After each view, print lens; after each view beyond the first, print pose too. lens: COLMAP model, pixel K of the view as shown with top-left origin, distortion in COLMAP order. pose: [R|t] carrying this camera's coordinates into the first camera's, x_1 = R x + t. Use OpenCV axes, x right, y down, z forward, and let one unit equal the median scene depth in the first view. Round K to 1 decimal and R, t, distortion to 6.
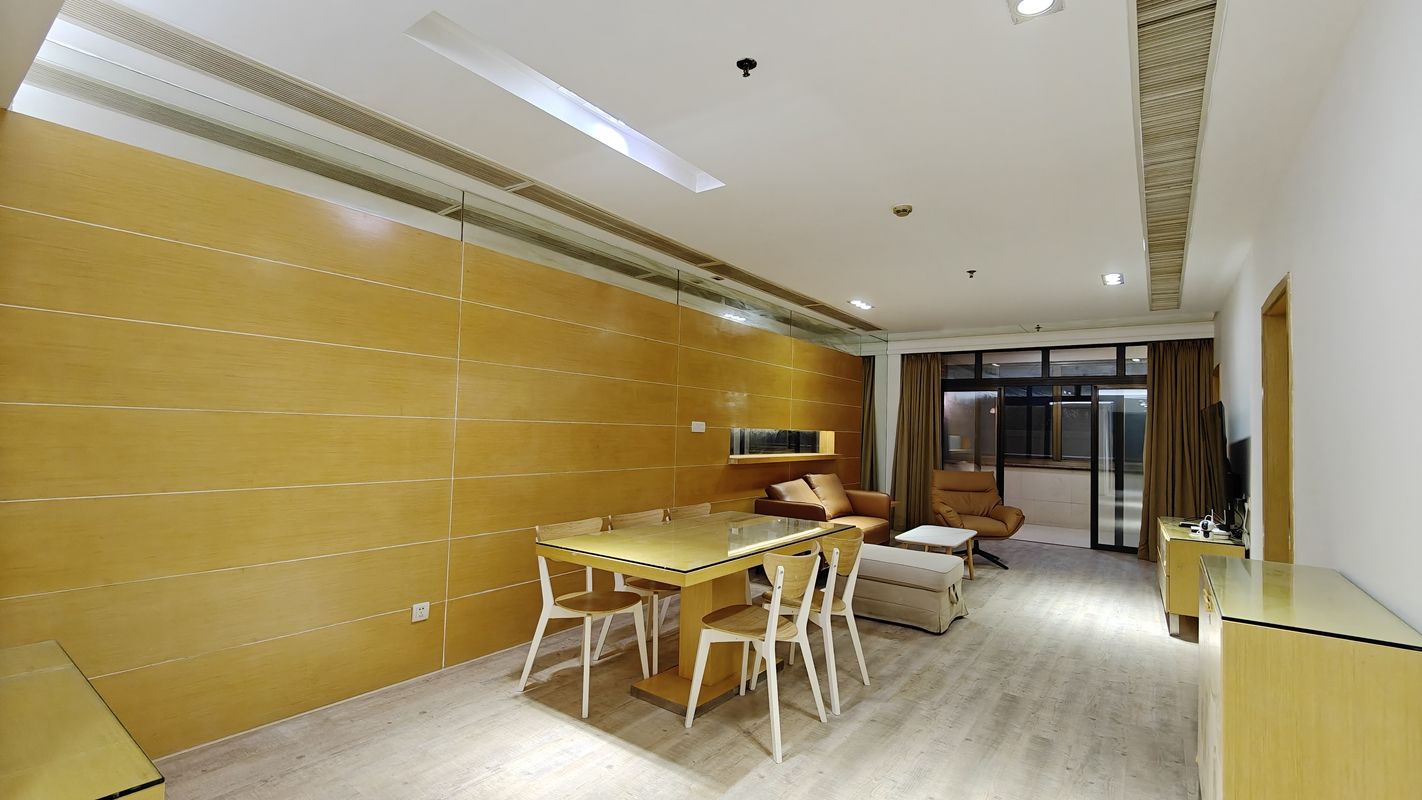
lens RADIAL K [[610.1, 0, 713.1], [0, 610.1, 404.4], [0, 0, 1]] dist [0.021592, -0.032115]
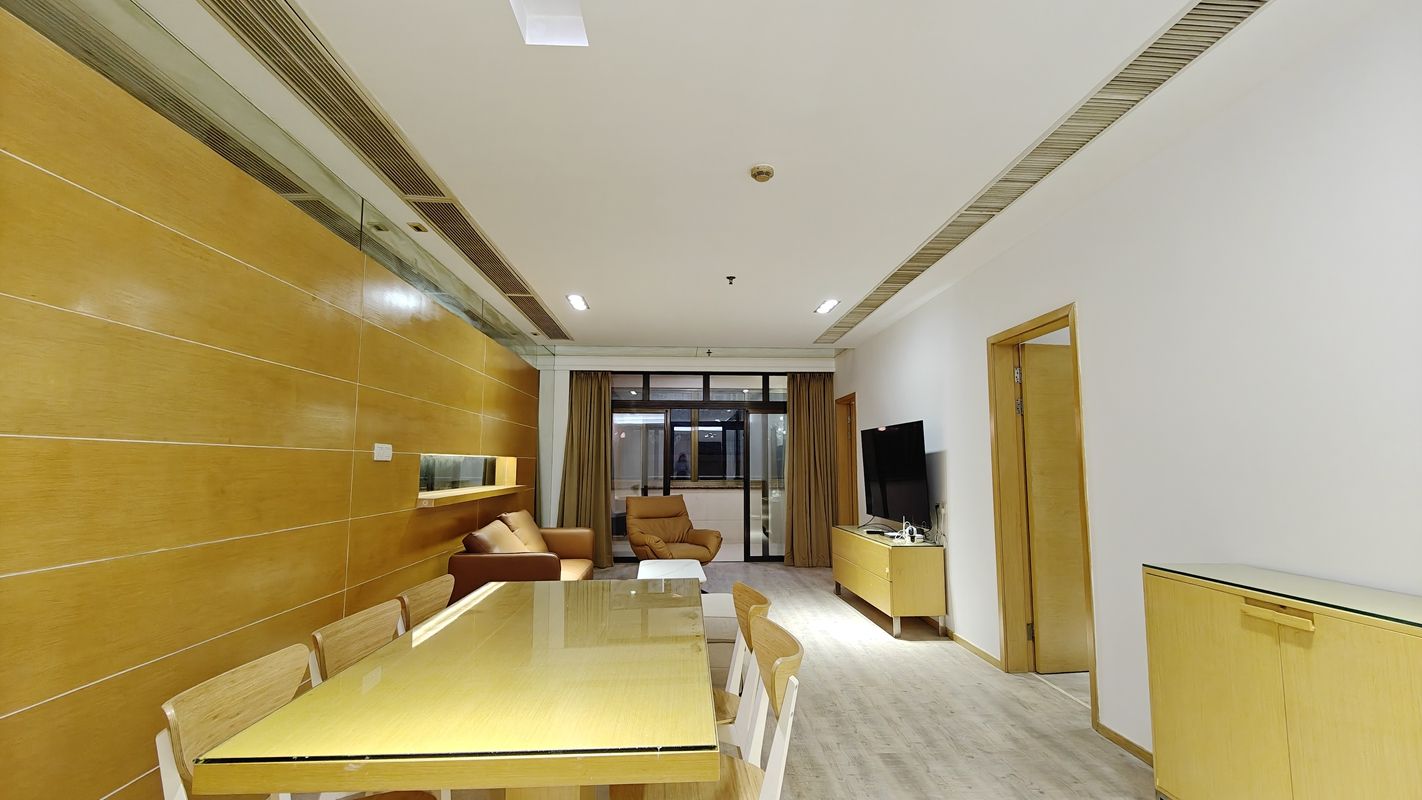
lens RADIAL K [[610.1, 0, 713.1], [0, 610.1, 404.4], [0, 0, 1]] dist [0.021592, -0.032115]
pose [[0.777347, 0.032137, 0.628251, -0.131093], [-0.003592, 0.998905, -0.046652, 0.013118], [-0.629062, 0.034007, 0.776611, 0.239550]]
